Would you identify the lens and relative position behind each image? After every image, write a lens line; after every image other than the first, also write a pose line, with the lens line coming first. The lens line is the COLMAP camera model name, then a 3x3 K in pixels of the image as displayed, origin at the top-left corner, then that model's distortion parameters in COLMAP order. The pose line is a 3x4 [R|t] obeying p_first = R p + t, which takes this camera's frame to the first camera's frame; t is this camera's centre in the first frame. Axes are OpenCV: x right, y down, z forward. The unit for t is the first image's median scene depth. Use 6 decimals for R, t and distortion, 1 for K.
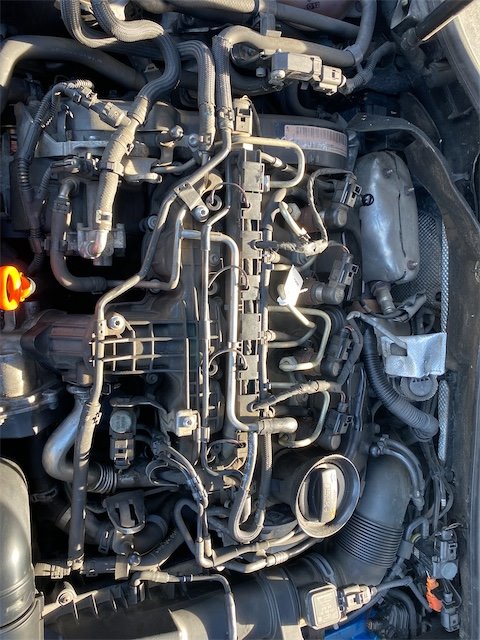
lens RADIAL K [[489.7, 0, 239.4], [0, 489.7, 320.9], [0, 0, 1]] dist [-0.004808, -0.004489]
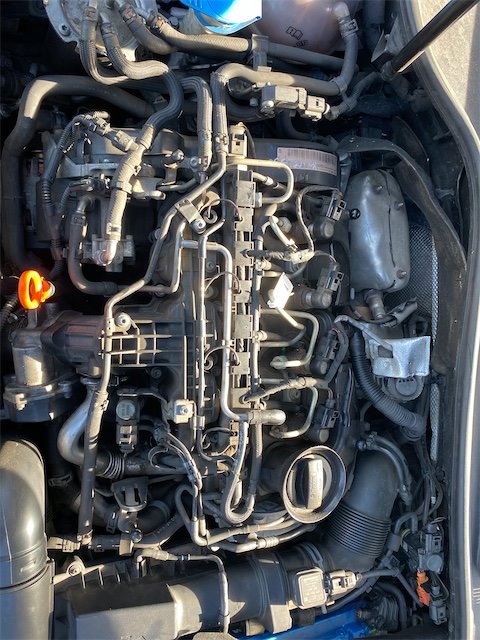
lens RADIAL K [[489.7, 0, 240.5], [0, 489.7, 318.6], [0, 0, 1]] dist [-0.004808, -0.004489]
pose [[0.998365, 0.007834, -0.056624, 0.078307], [-0.010086, 0.999164, -0.039608, 0.036773], [0.056266, 0.040114, 0.997610, -0.109821]]
